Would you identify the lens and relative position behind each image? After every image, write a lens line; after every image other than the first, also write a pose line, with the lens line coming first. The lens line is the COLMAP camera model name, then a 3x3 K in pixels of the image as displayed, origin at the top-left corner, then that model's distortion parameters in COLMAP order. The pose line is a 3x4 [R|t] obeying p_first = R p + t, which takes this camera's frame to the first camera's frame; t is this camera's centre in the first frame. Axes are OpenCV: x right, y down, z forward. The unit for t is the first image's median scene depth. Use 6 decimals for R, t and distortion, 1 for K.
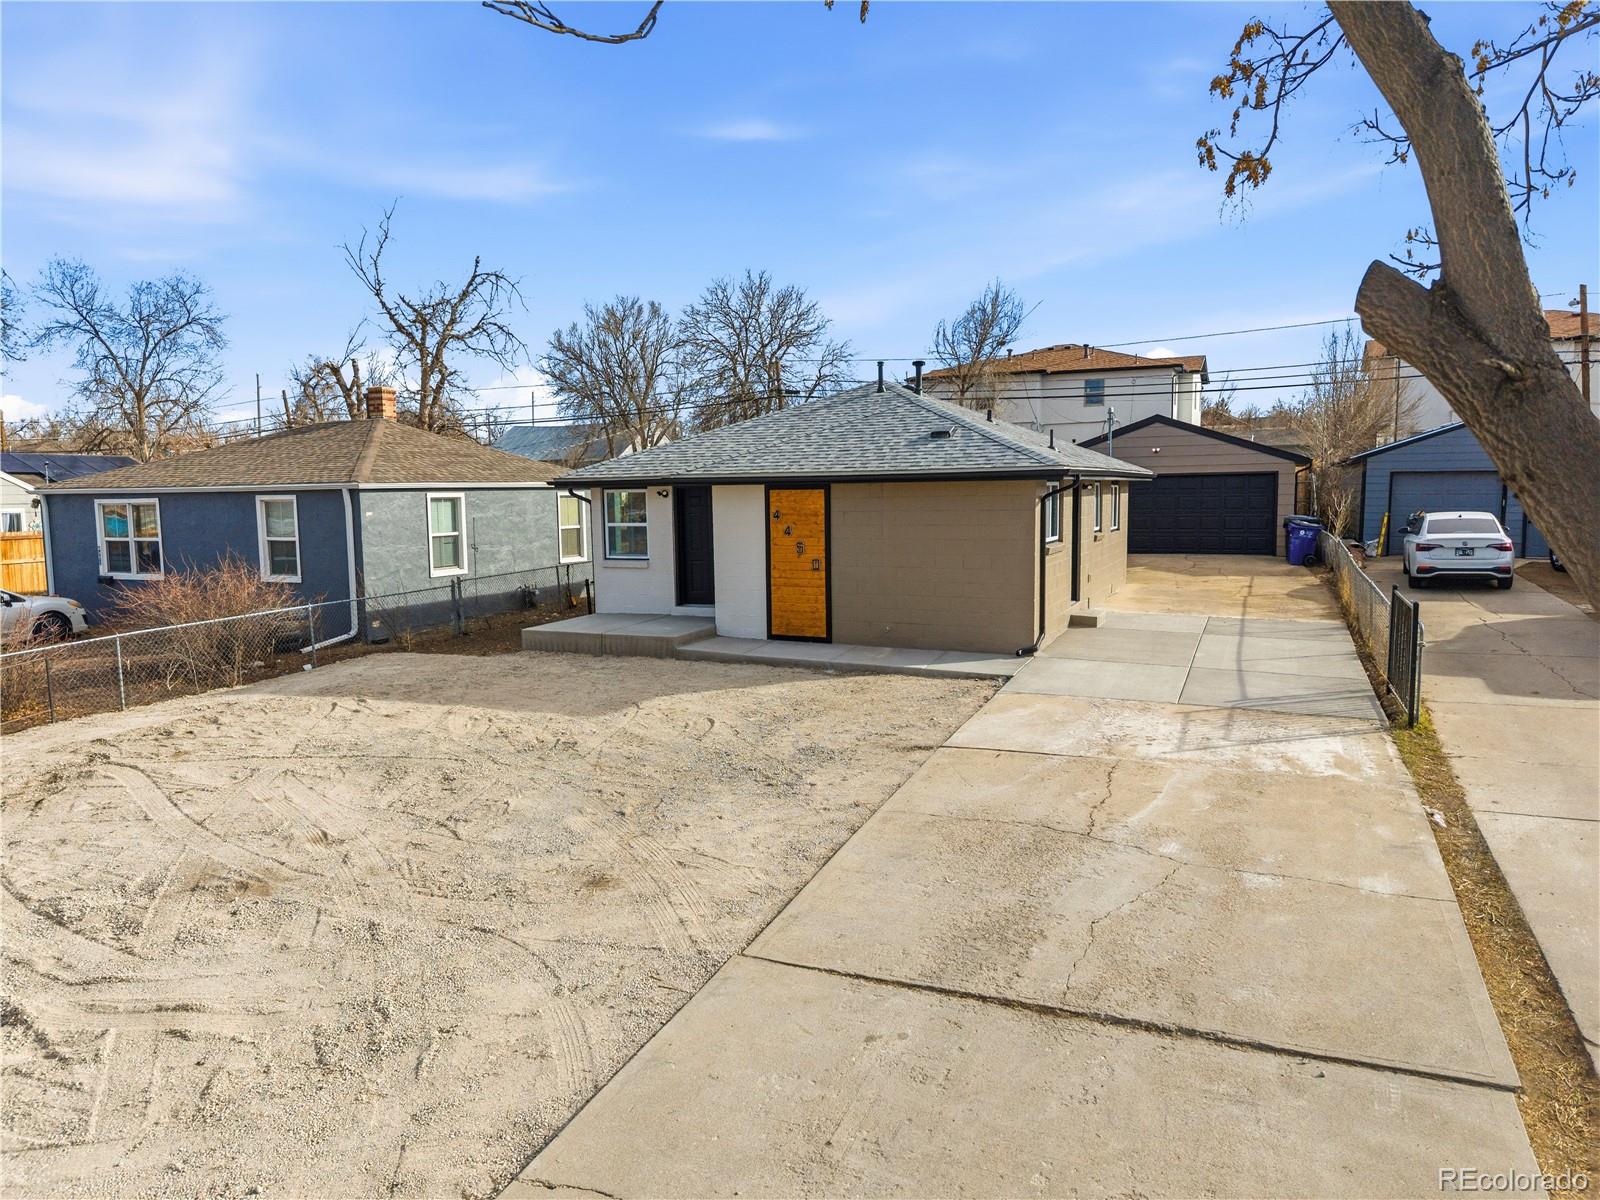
lens RADIAL K [[1074.9, 0, 806.2], [0, 1074.9, 599.1], [0, 0, 1]] dist [0.049512, -0.057385]
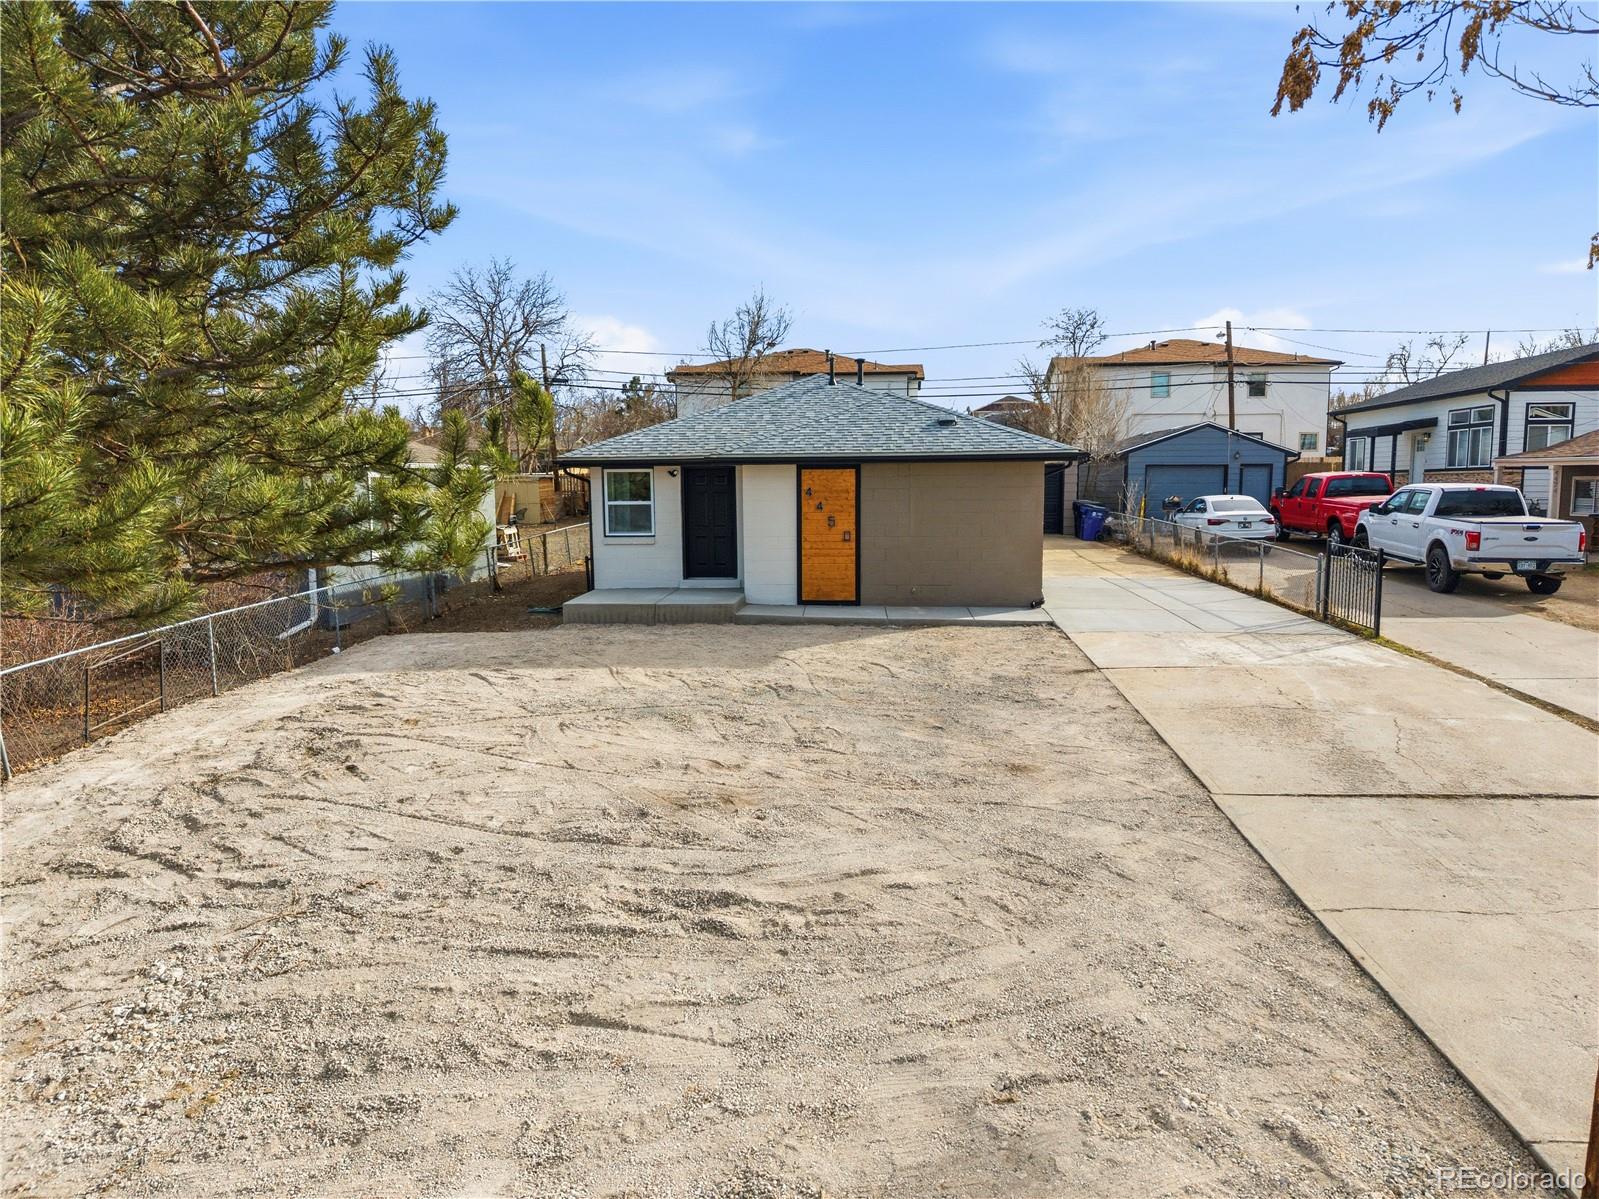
lens RADIAL K [[1074.2, 0, 805.7], [0, 1074.2, 598.6], [0, 0, 1]] dist [0.049512, -0.057385]
pose [[0.939111, -0.031127, 0.342200, -0.415857], [0.030812, 0.999505, 0.006358, 0.024981], [-0.342229, 0.004573, 0.939606, -0.041849]]
